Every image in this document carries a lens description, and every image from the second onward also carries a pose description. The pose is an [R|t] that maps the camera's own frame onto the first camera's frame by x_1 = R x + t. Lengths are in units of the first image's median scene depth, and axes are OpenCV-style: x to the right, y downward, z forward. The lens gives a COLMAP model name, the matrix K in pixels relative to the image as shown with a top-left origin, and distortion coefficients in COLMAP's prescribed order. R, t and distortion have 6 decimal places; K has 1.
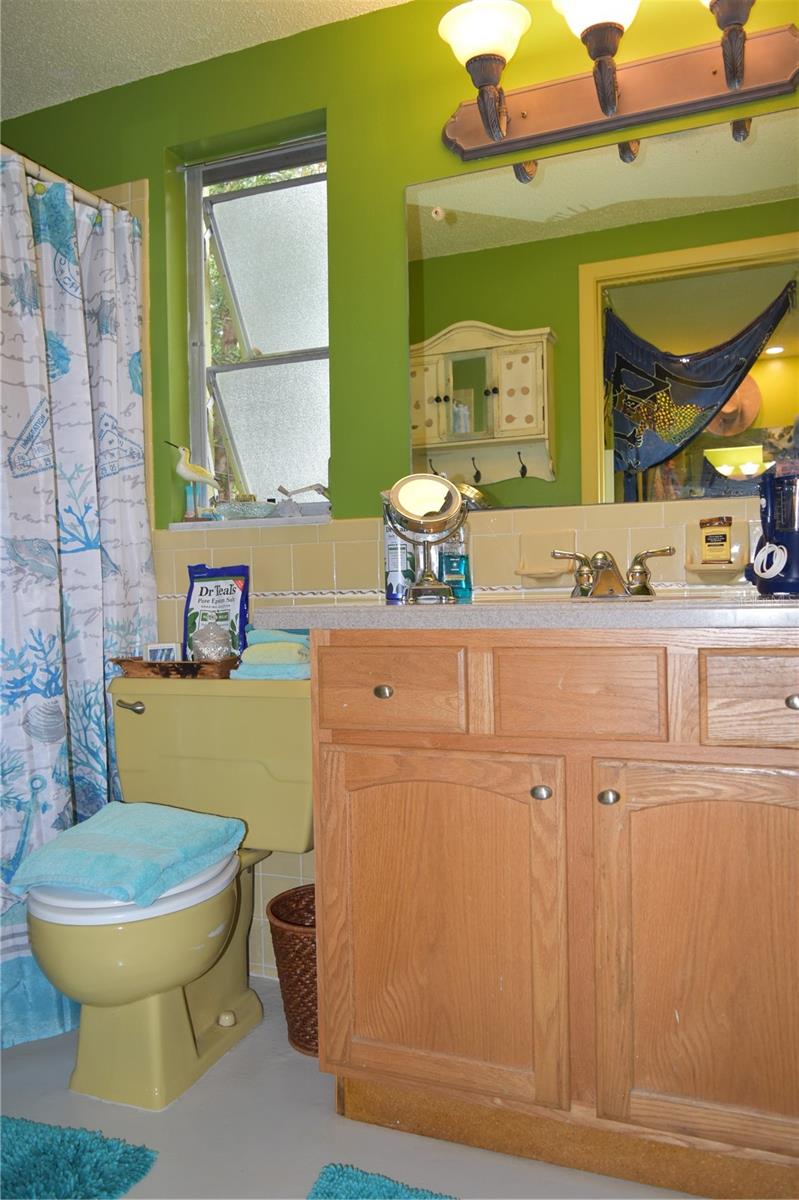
lens RADIAL K [[932.7, 0, 392.8], [0, 932.7, 606.5], [0, 0, 1]] dist [-0.021178, 0.012011]
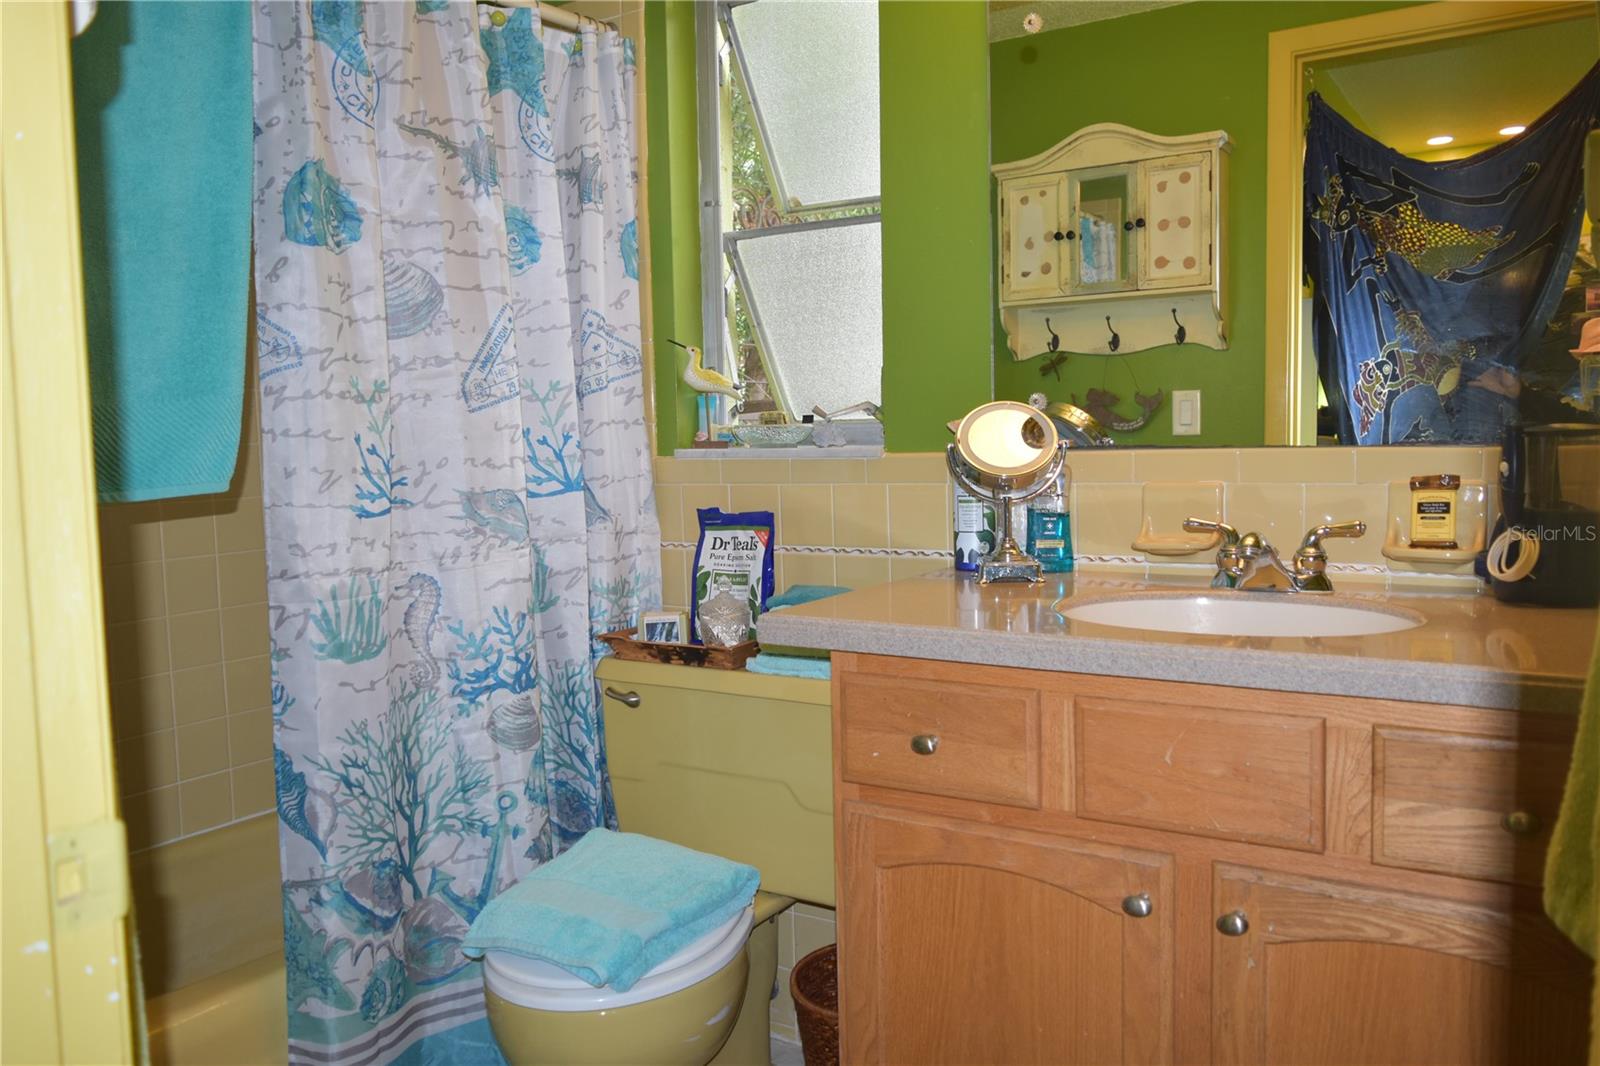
lens RADIAL K [[1243.6, 0, 801.4], [0, 1243.6, 527.9], [0, 0, 1]] dist [-0.021178, 0.012011]
pose [[0.982598, 0.010996, -0.185419, 0.056847], [0.002465, 0.997386, 0.072211, -0.114410], [0.185729, -0.071412, 0.980003, 0.028214]]
